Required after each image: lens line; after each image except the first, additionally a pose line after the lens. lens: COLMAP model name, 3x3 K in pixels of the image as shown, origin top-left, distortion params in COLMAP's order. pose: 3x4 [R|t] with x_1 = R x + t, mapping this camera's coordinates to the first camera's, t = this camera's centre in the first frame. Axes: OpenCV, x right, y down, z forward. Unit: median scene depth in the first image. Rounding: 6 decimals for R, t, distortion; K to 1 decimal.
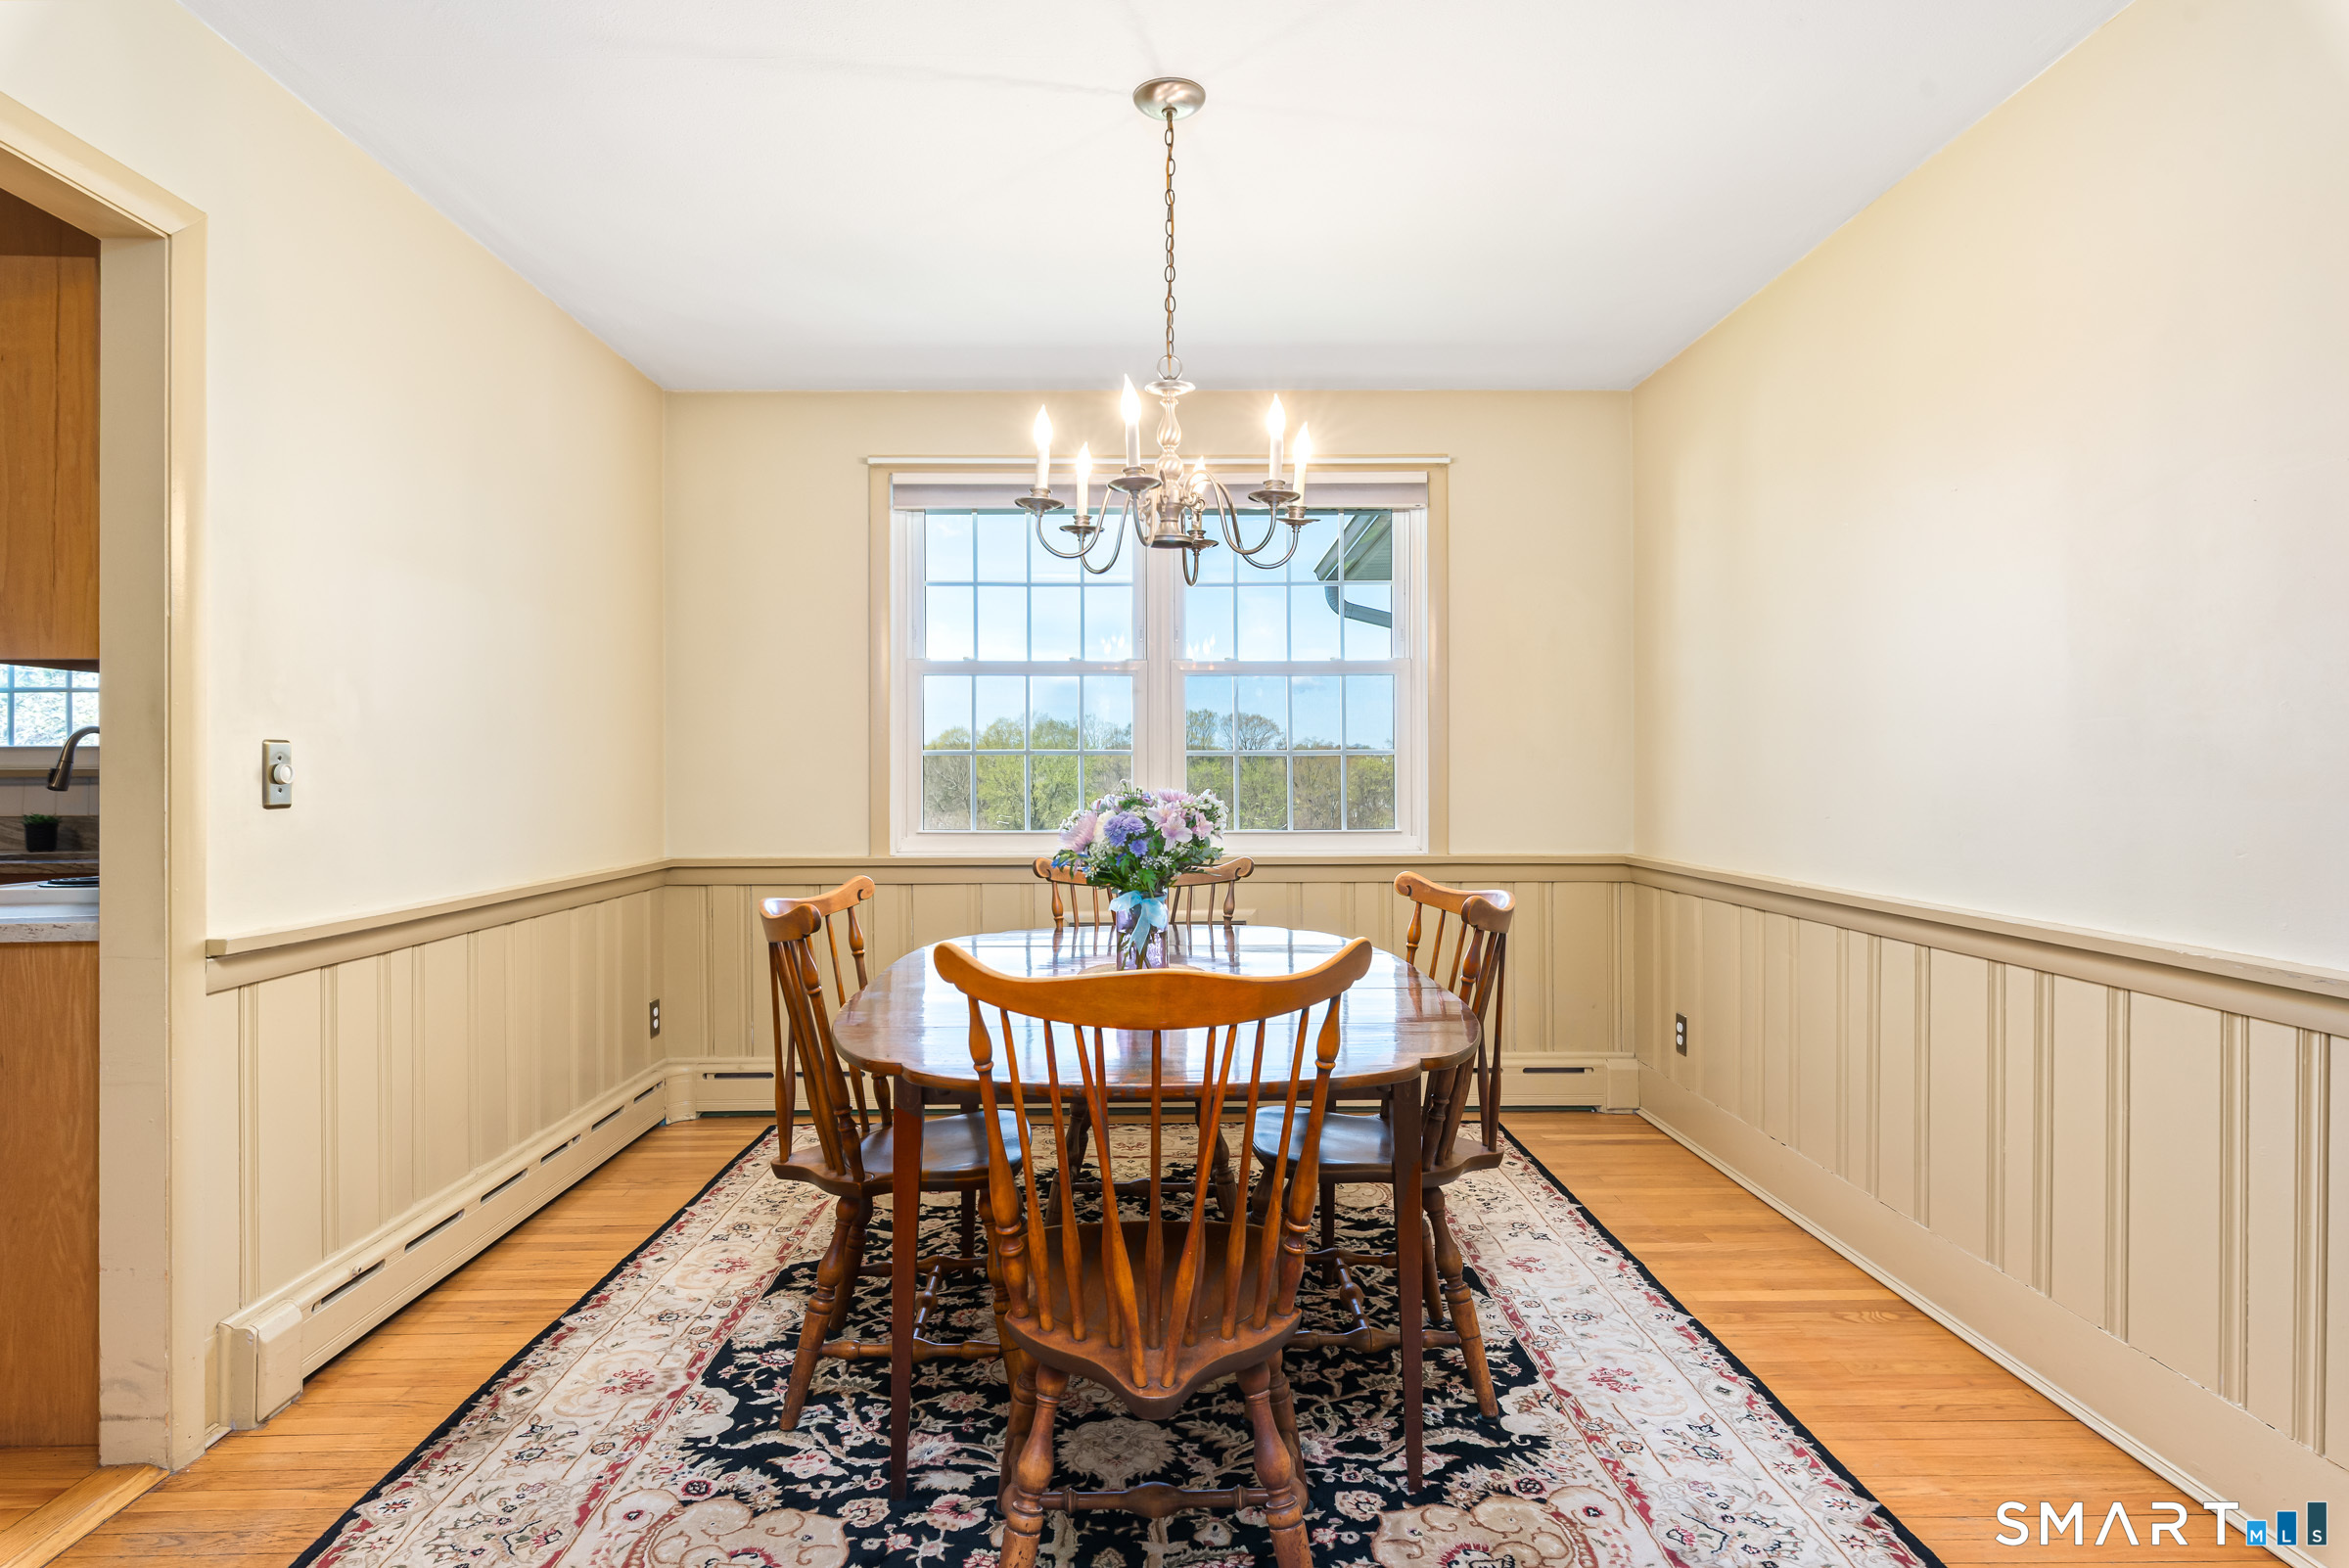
lens RADIAL K [[1278.3, 0, 1176.3], [0, 1278.3, 783.3], [0, 0, 1]] dist [0.003414, -0.000286]
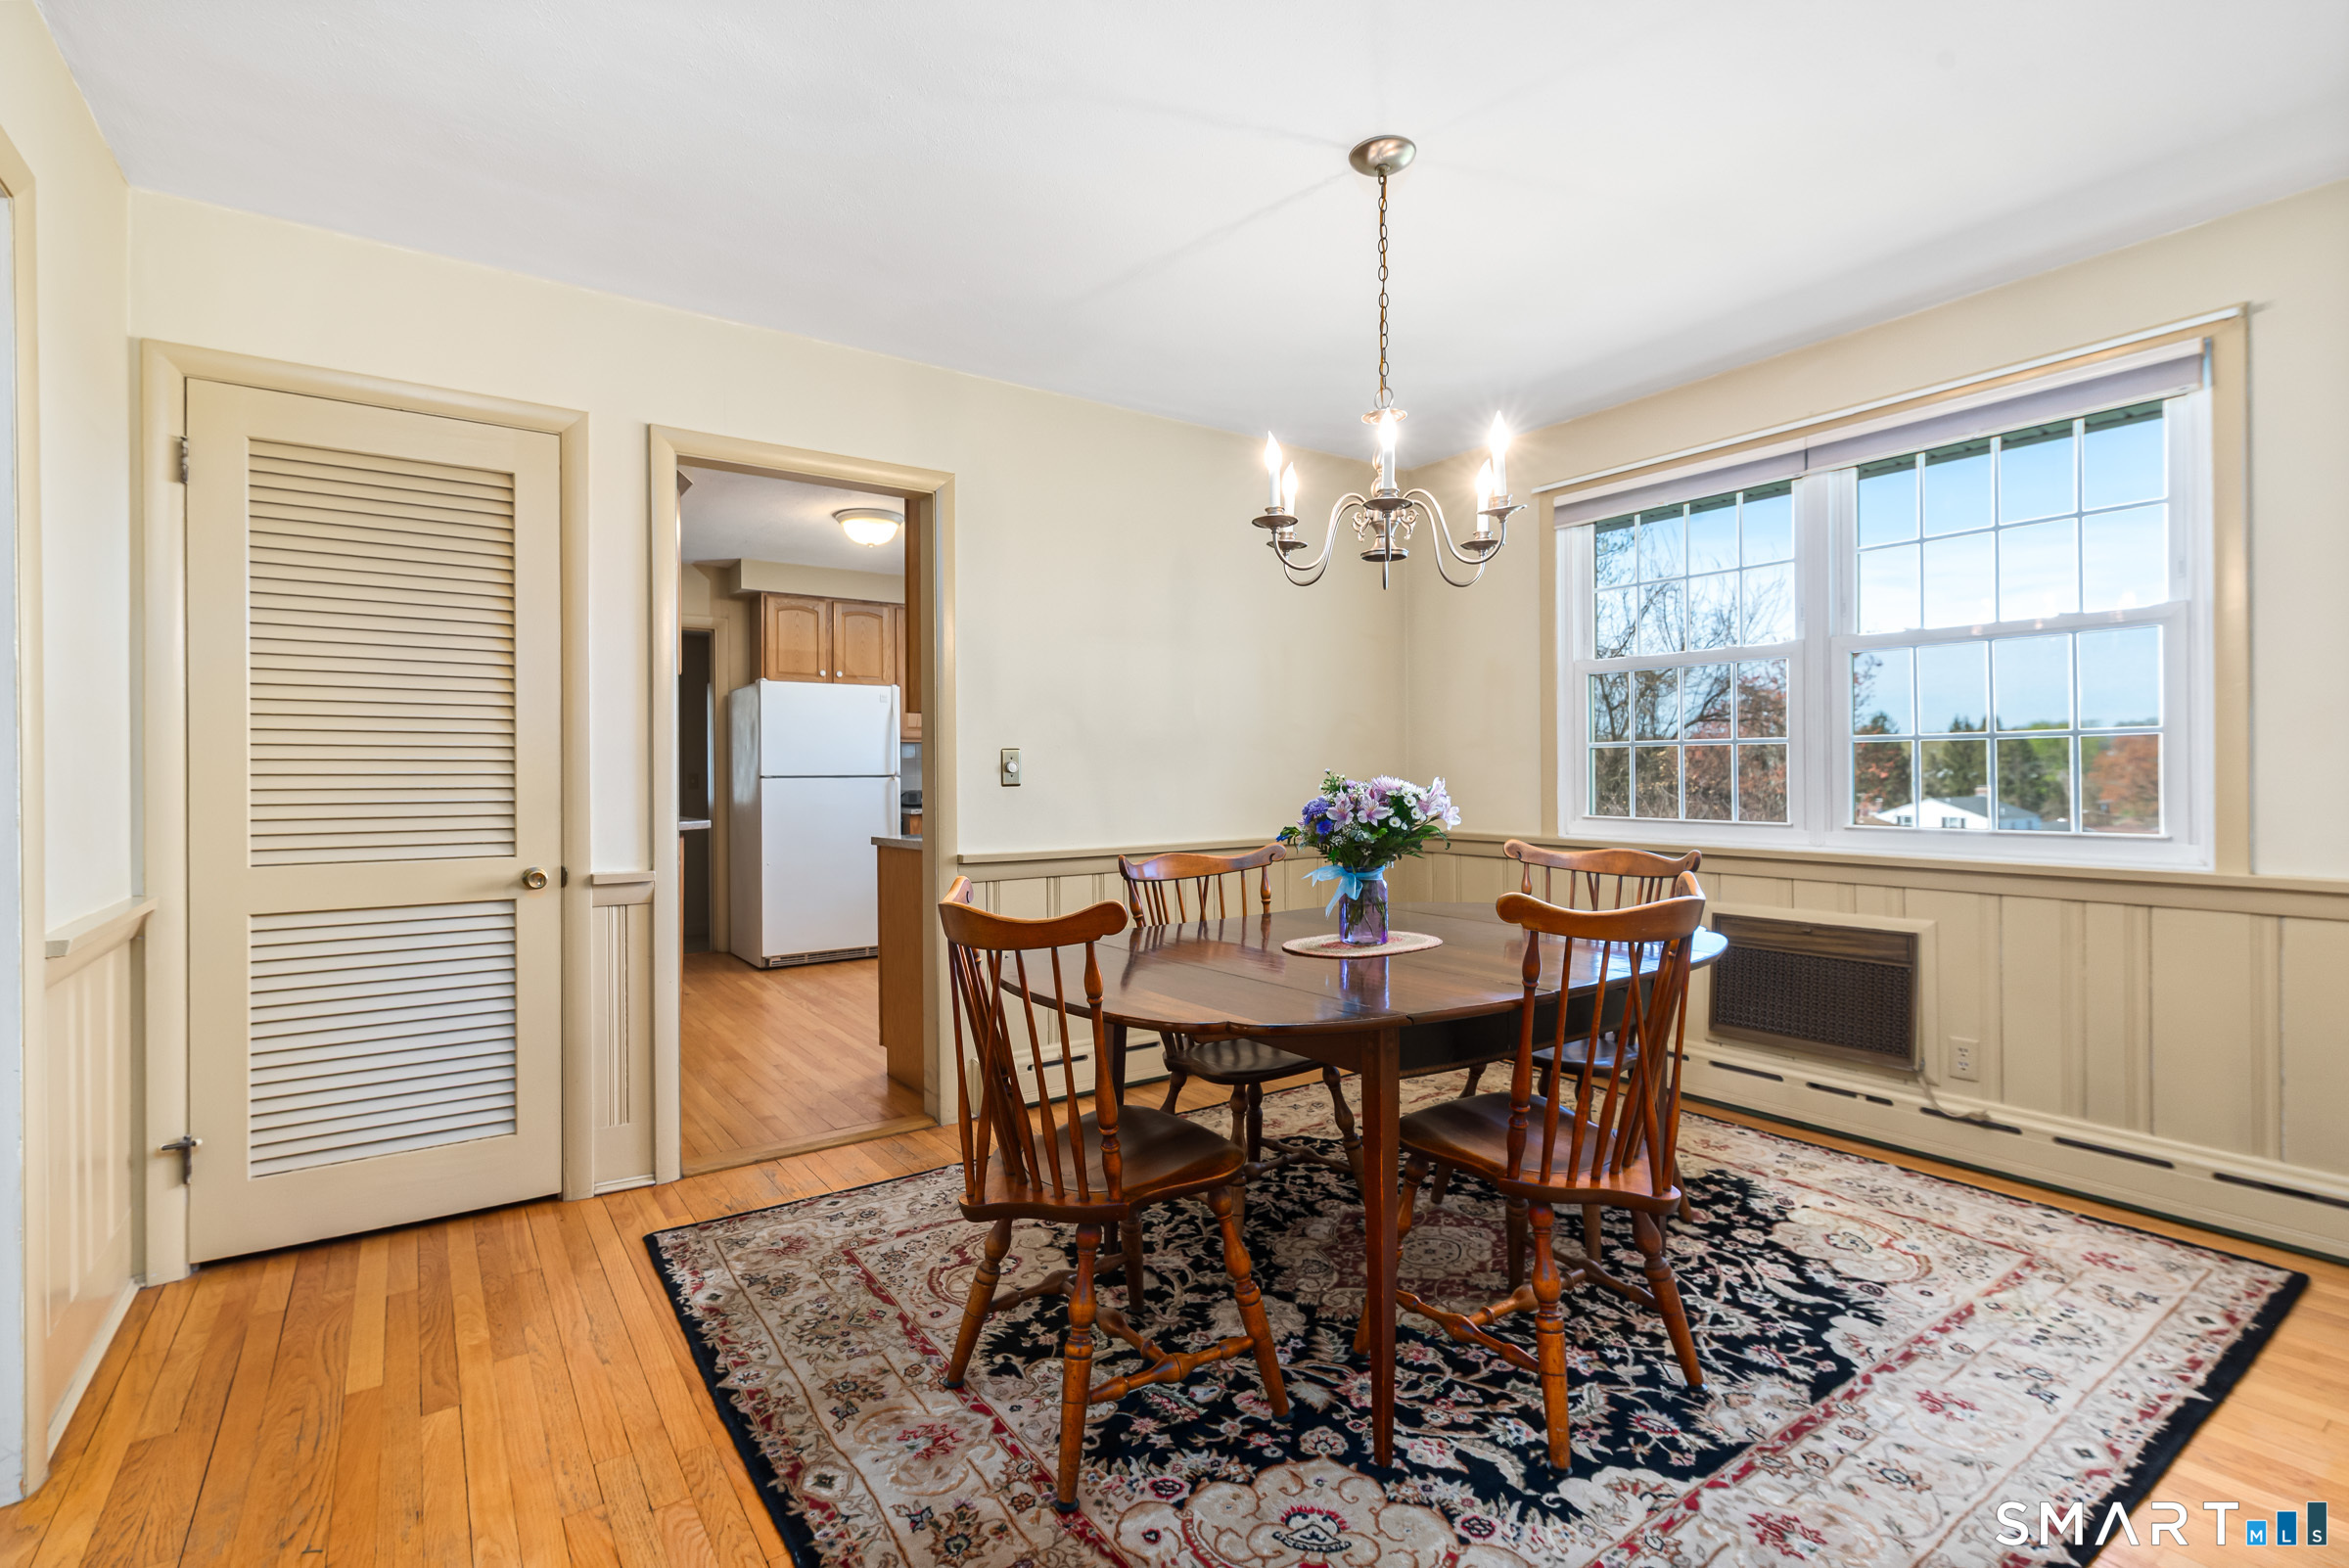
lens RADIAL K [[1093.0, 0, 1174.5], [0, 1093.0, 784.0], [0, 0, 1]] dist [0.004008, 0.000840]
pose [[0.555900, 0.007085, -0.831219, 0.692714], [0.000297, 0.999962, 0.008722, 0.002778], [0.831249, -0.005095, 0.555876, 0.323241]]
